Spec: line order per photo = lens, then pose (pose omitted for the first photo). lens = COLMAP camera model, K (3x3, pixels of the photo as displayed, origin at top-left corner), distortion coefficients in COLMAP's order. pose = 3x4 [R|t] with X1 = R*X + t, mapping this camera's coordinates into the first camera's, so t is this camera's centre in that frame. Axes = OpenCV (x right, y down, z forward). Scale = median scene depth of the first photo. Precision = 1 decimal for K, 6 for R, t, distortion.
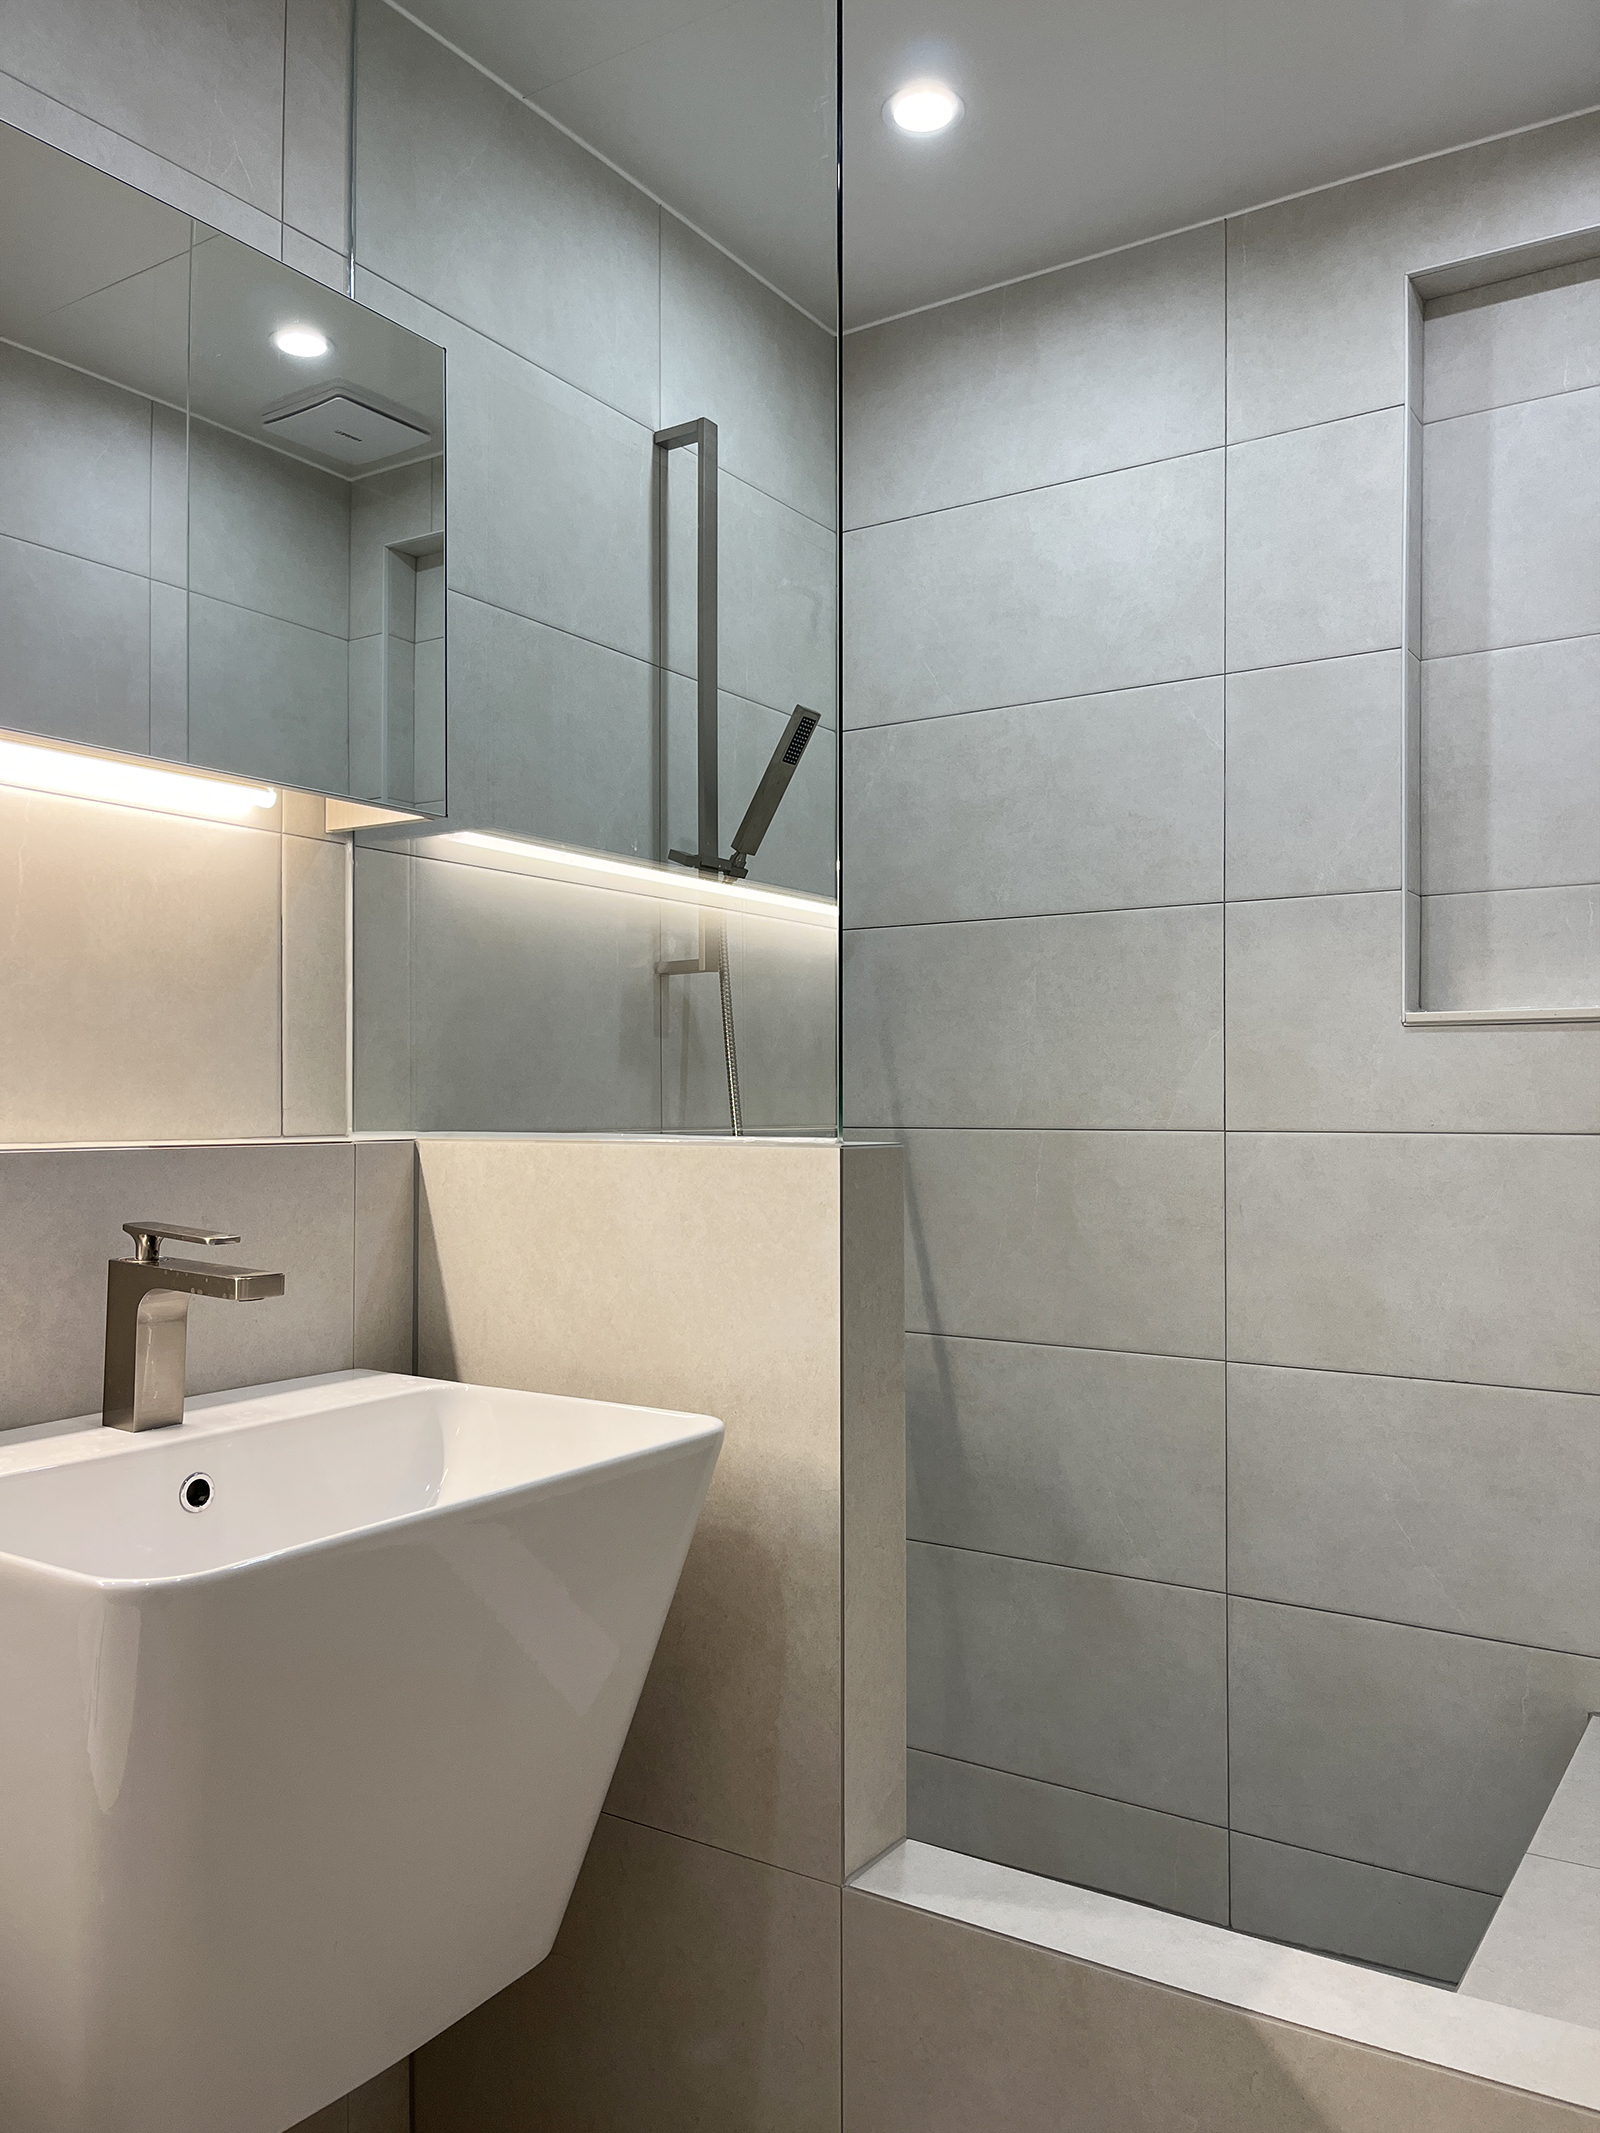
lens RADIAL K [[1560.6, 0, 837.2], [0, 1560.6, 1084.8], [0, 0, 1]] dist [0.036075, -0.045051]
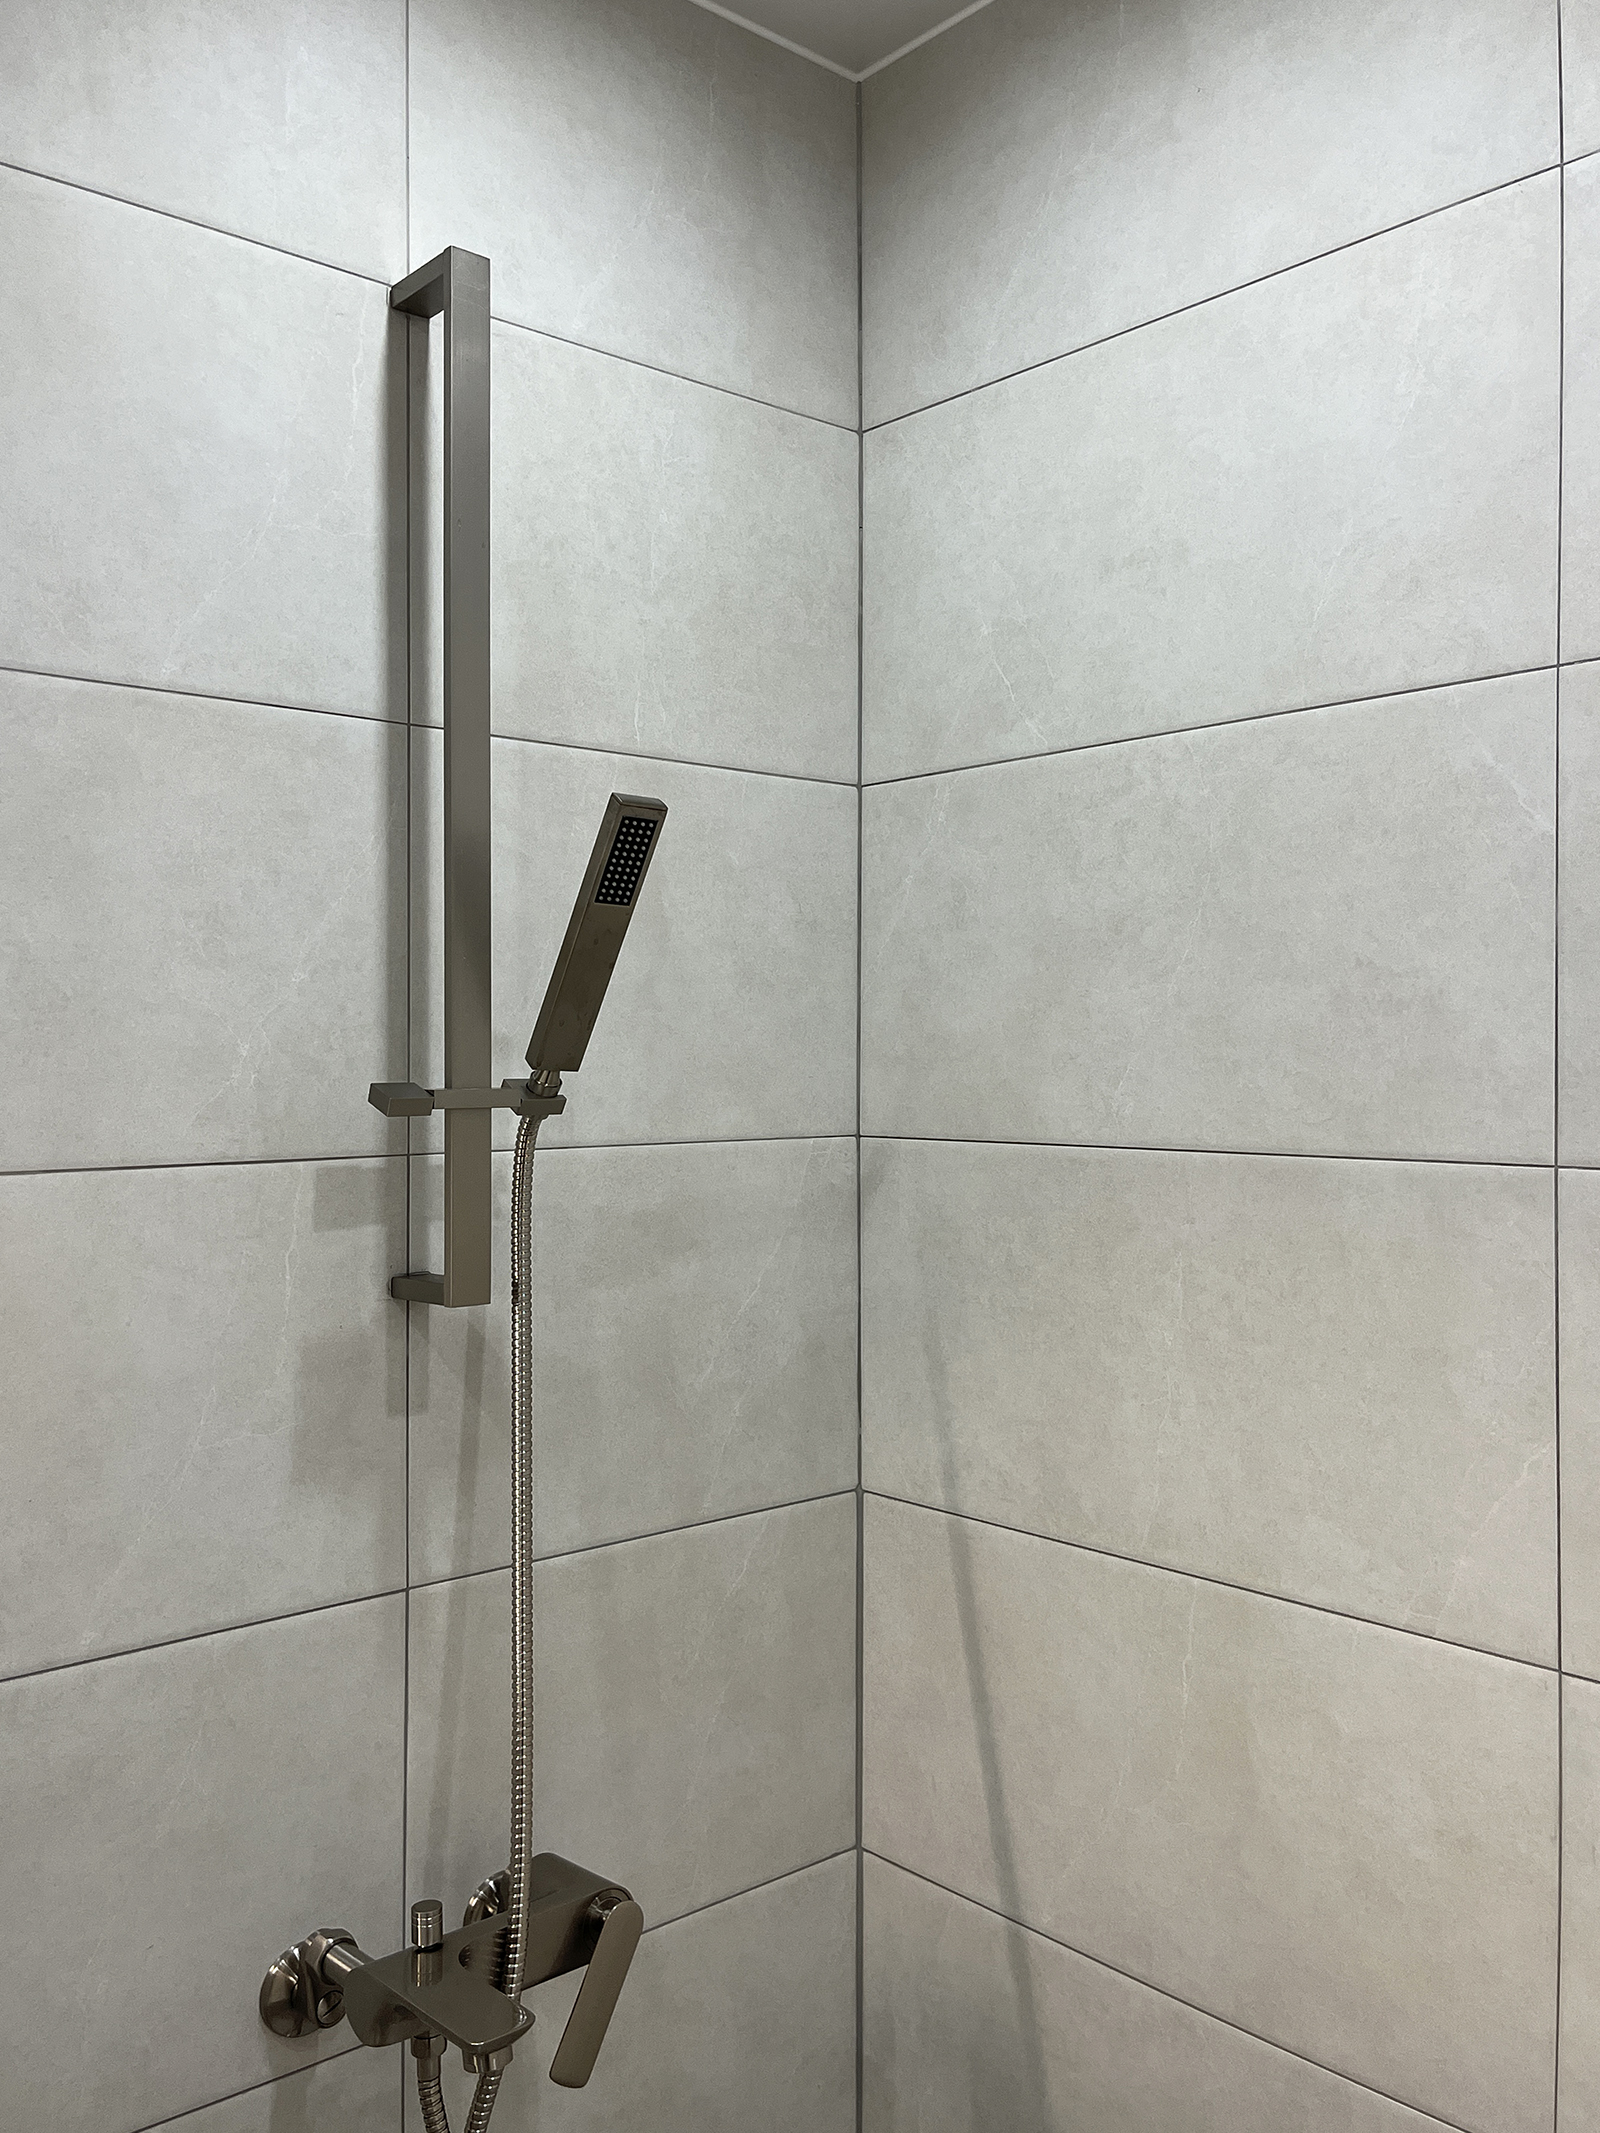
lens RADIAL K [[1751.2, 0, 797.0], [0, 1751.2, 1051.3], [0, 0, 1]] dist [0.048867, -0.060956]
pose [[0.959123, -0.001284, -0.282988, 0.179983], [0.001696, 0.999998, 0.001208, -0.150425], [0.282985, -0.001639, 0.959123, 0.444141]]
